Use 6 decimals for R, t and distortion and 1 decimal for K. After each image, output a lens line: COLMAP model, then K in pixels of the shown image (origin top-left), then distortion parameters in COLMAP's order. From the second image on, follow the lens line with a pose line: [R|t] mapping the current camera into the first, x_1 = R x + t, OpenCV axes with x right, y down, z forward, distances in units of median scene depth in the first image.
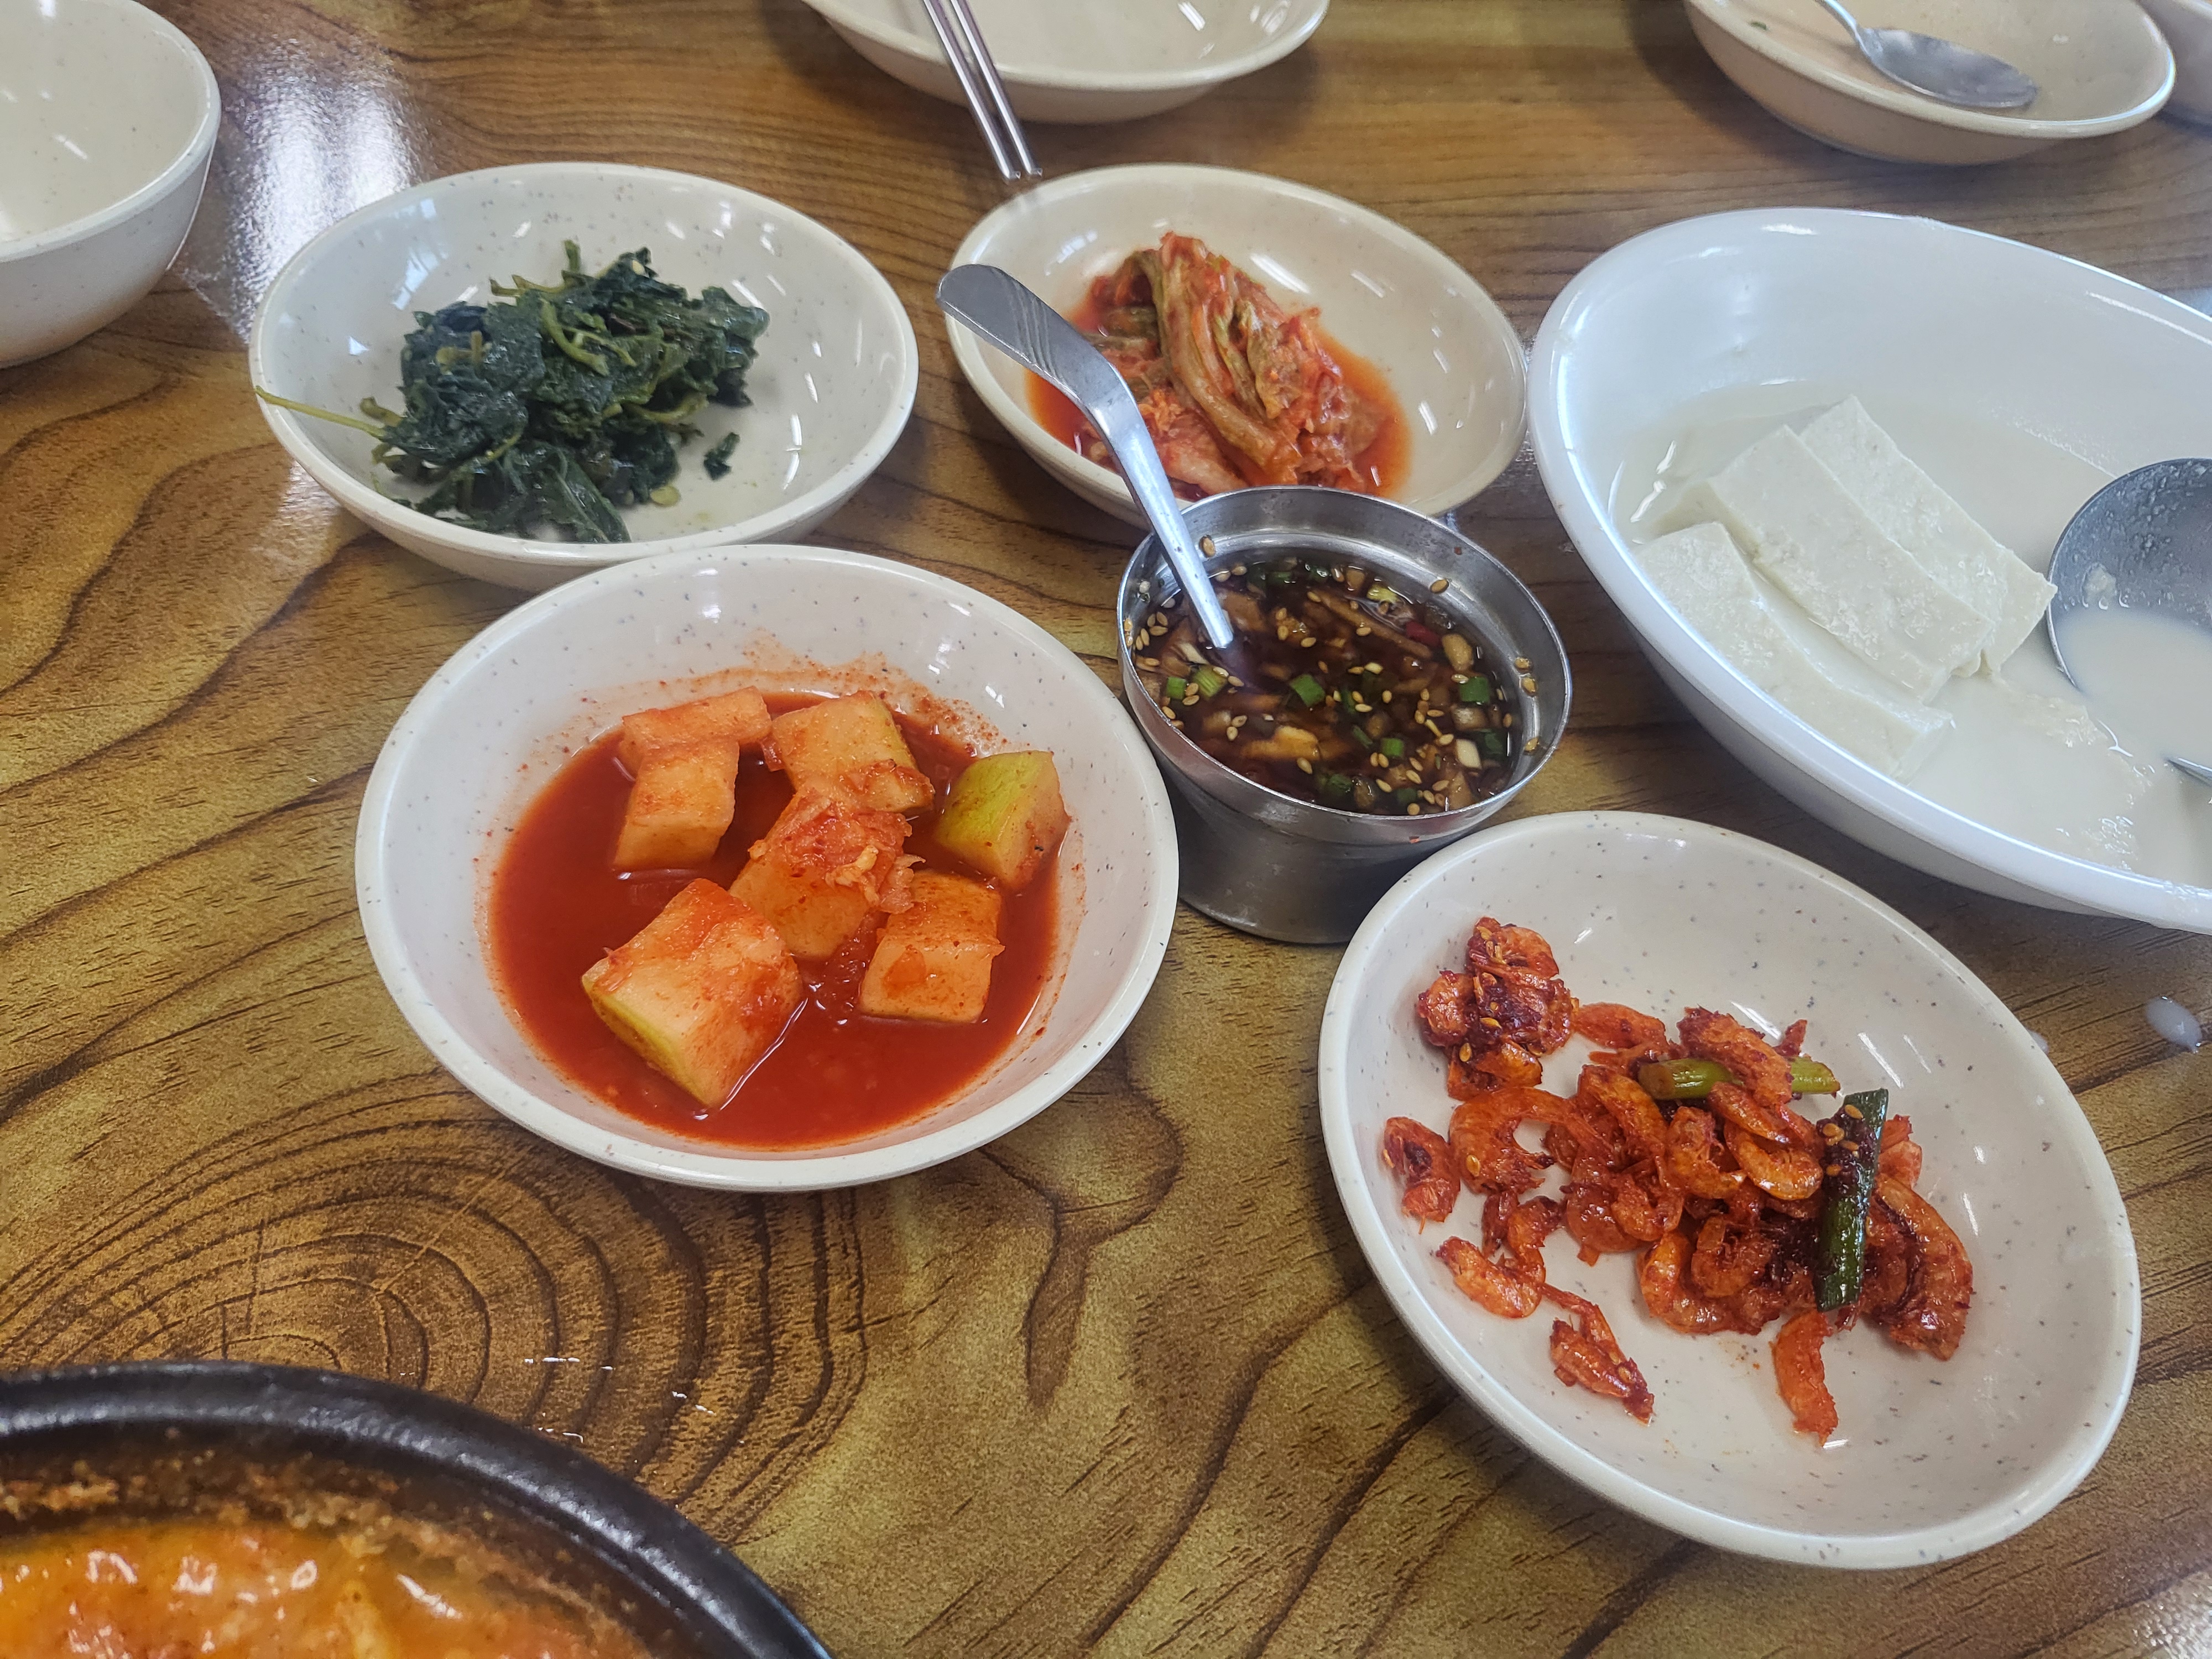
lens RADIAL K [[1697.3, 0, 1108.2], [0, 1697.3, 822.3], [0, 0, 1]] dist [-0.006676, 0.007228]
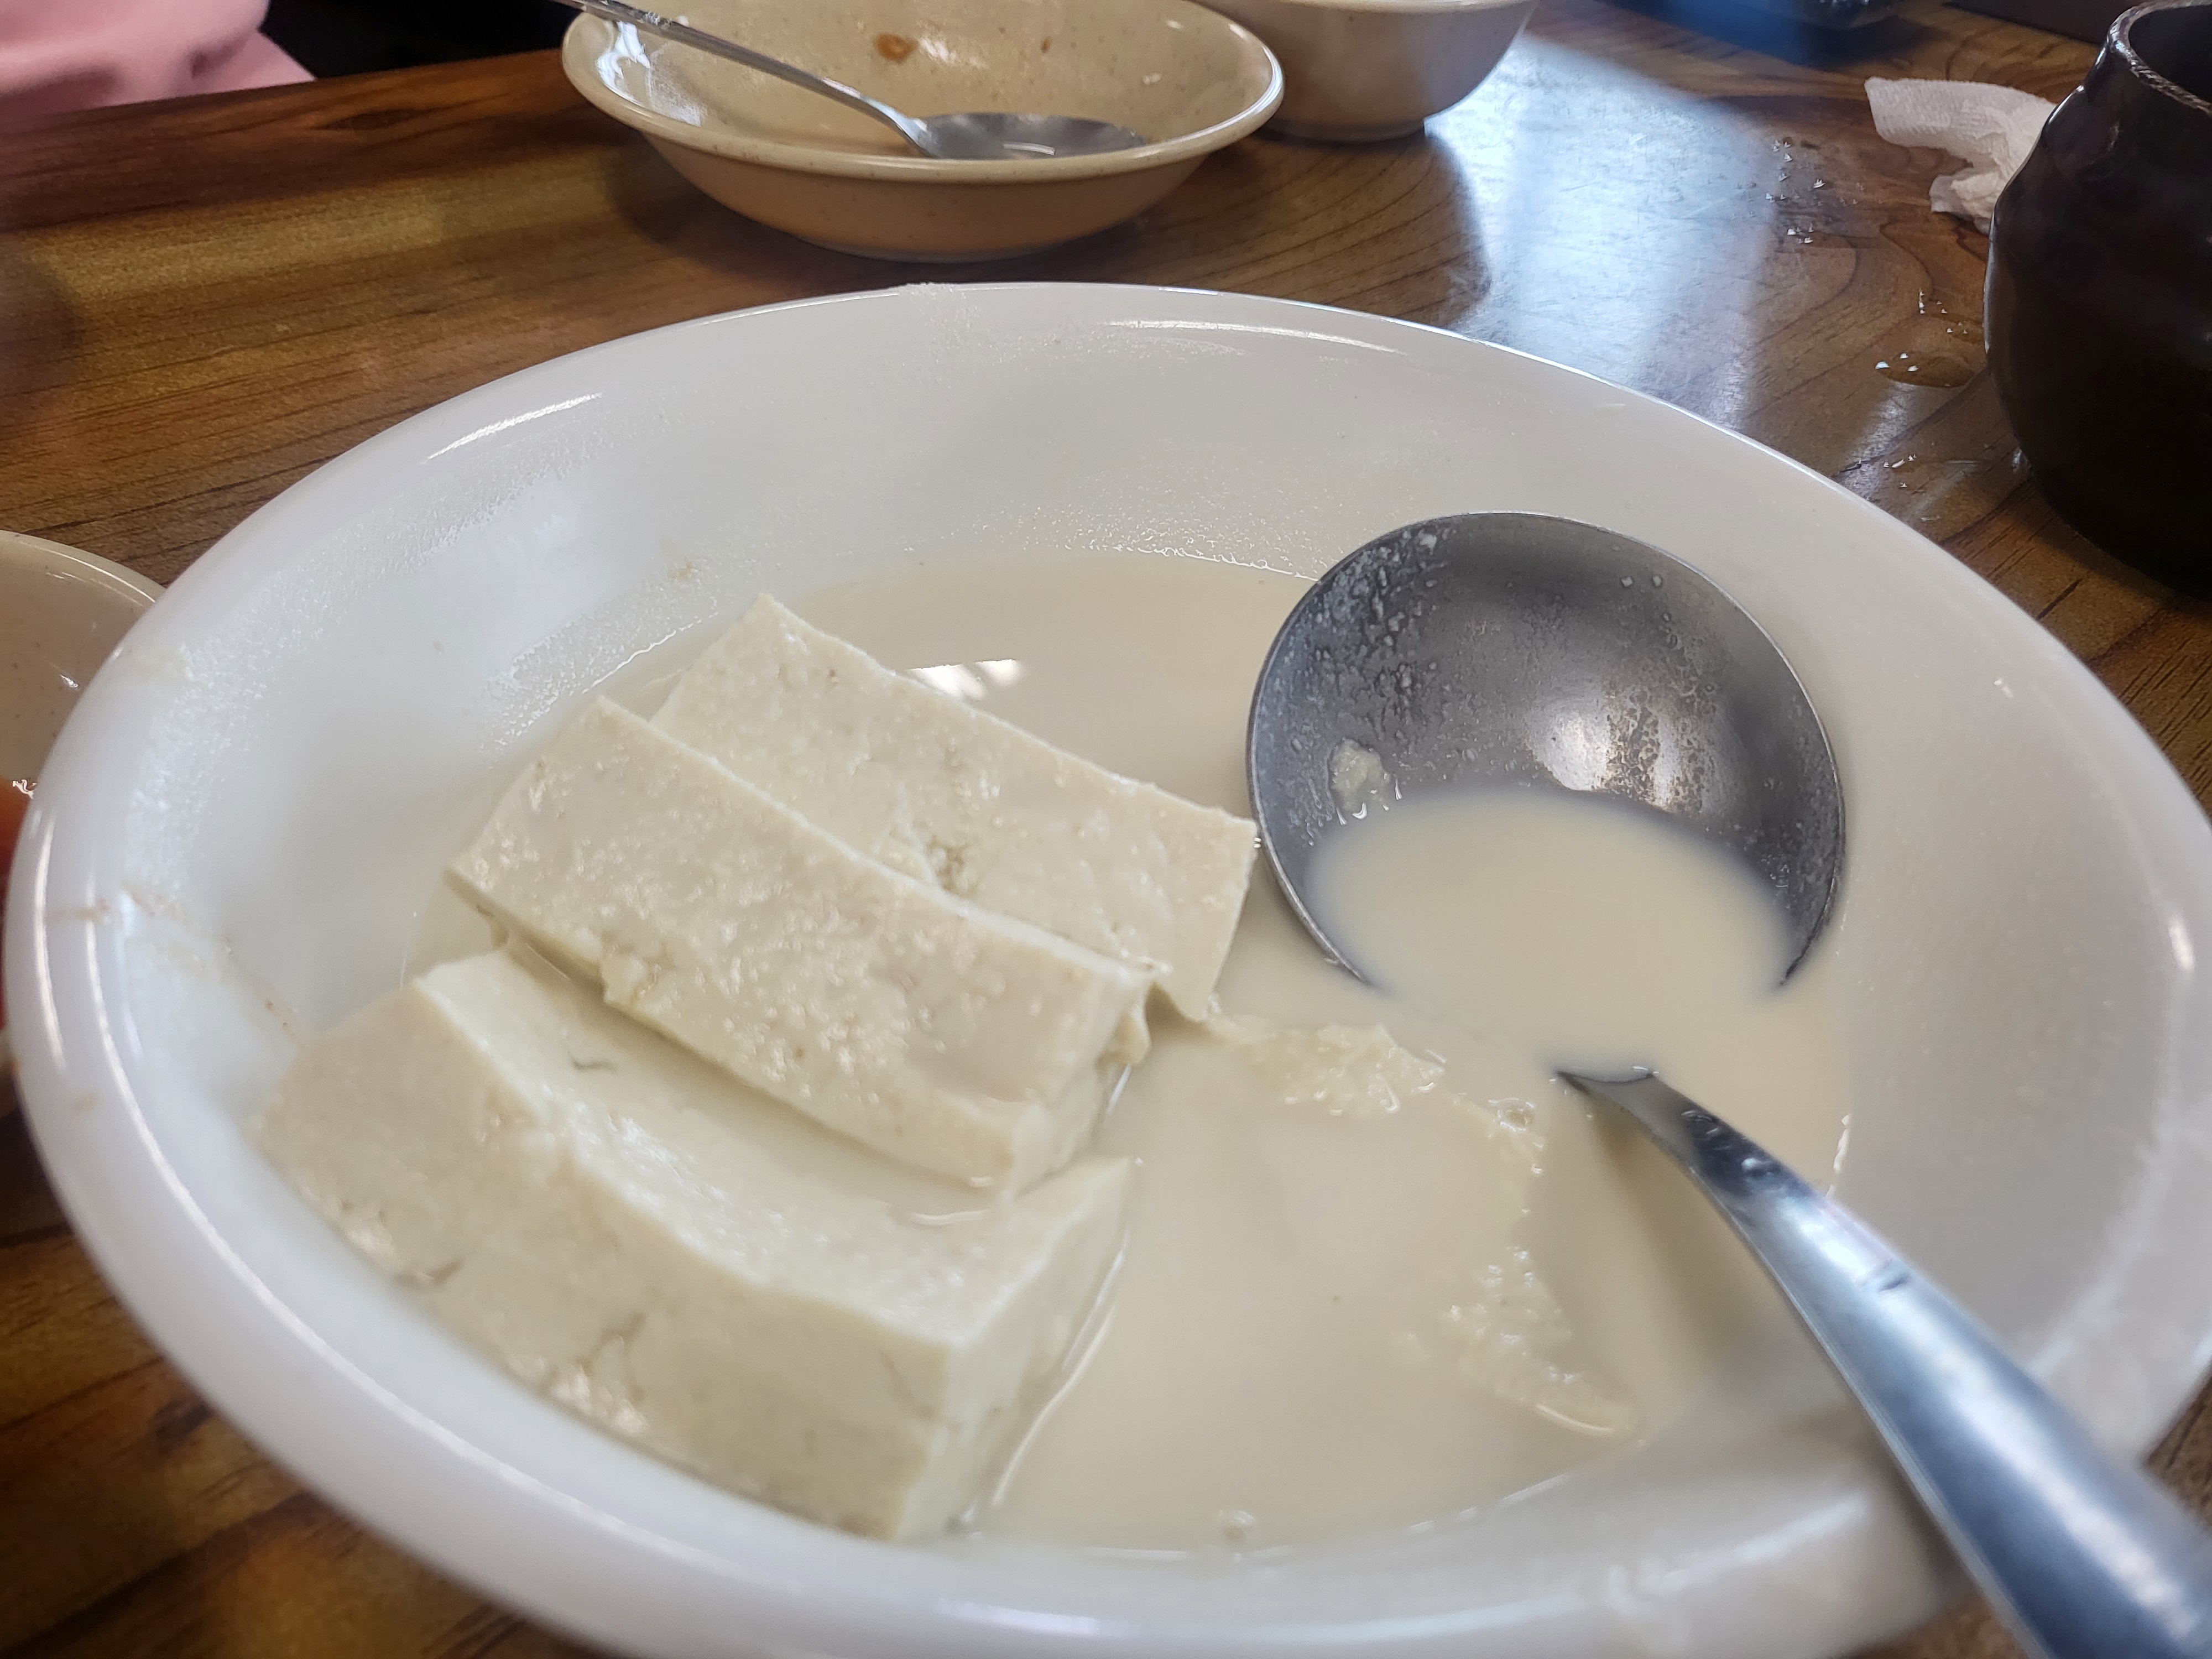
lens RADIAL K [[1697.3, 0, 1106.4], [0, 1697.3, 834.8], [0, 0, 1]] dist [-0.006676, 0.007228]
pose [[0.918274, -0.314587, 0.240432, 0.374809], [0.348587, 0.930303, -0.114117, -0.087744], [-0.187775, 0.188602, 0.963935, 0.485758]]
